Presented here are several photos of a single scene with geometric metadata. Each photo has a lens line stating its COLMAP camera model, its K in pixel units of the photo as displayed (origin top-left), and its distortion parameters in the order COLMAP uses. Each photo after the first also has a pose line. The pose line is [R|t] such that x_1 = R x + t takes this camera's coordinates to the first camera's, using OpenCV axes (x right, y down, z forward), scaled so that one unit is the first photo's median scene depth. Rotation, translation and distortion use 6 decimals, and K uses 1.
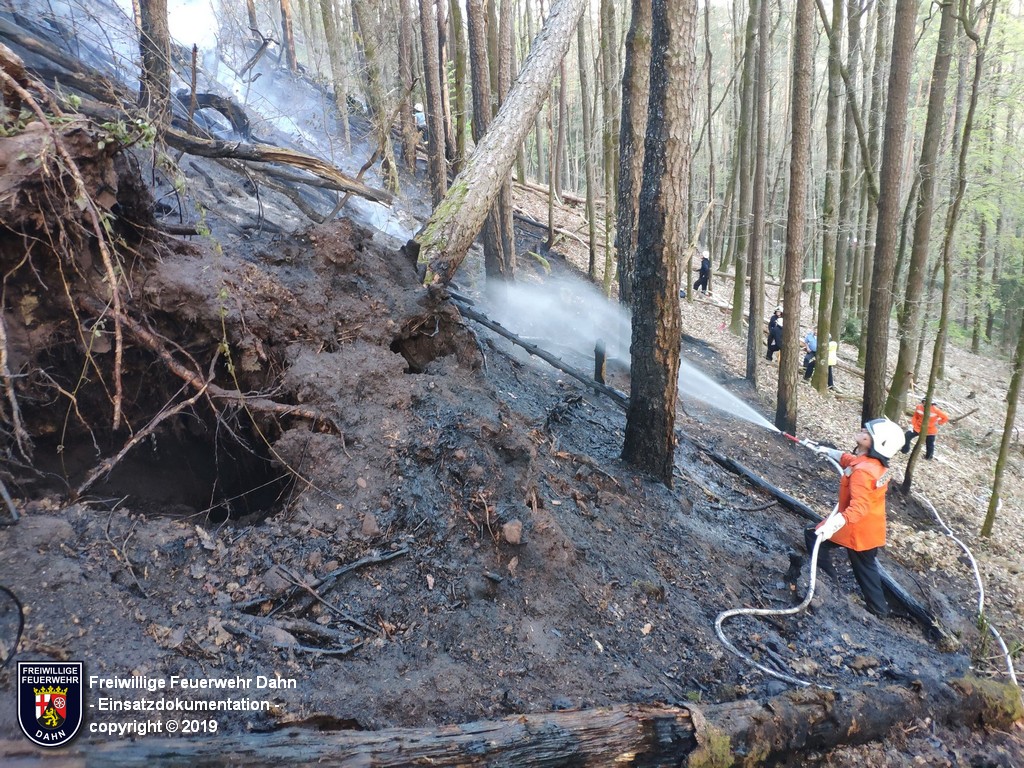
lens RADIAL K [[675.6, 0, 508.9], [0, 675.6, 382.0], [0, 0, 1]] dist [-0.074785, 0.005453]
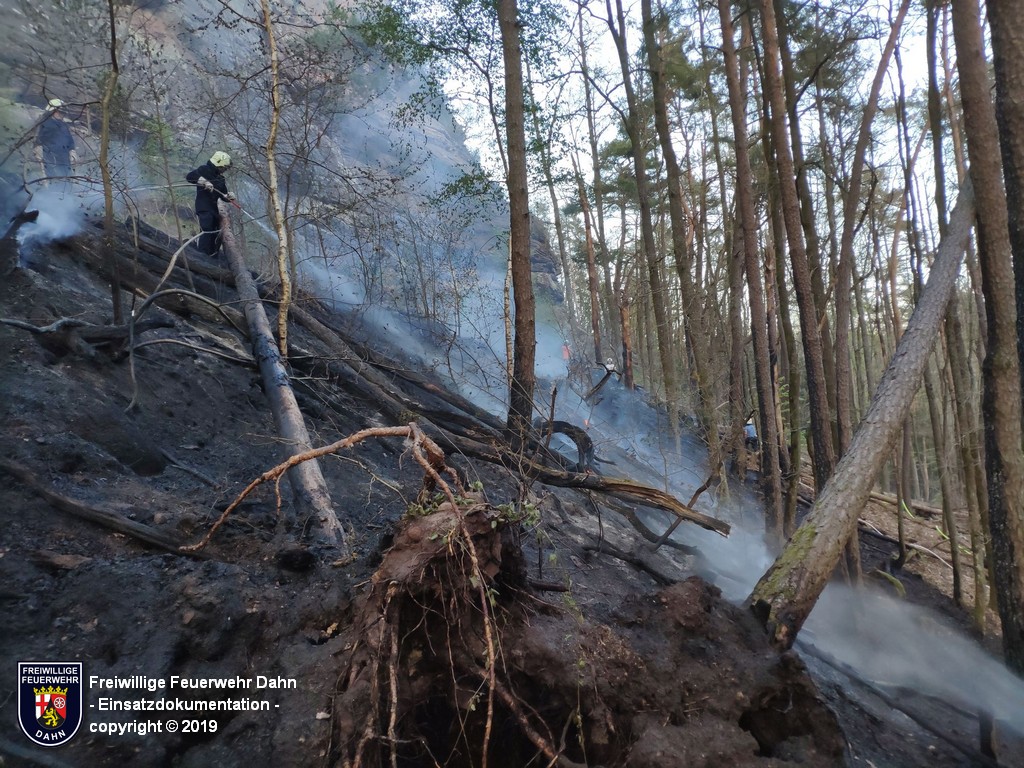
lens RADIAL K [[675.6, 0, 507.7], [0, 675.6, 385.2], [0, 0, 1]] dist [-0.074785, 0.005453]
pose [[0.895710, -0.052335, -0.441548, -0.036874], [-0.130290, 0.918566, -0.373176, -0.095746], [0.425121, 0.391786, 0.815951, -0.050897]]
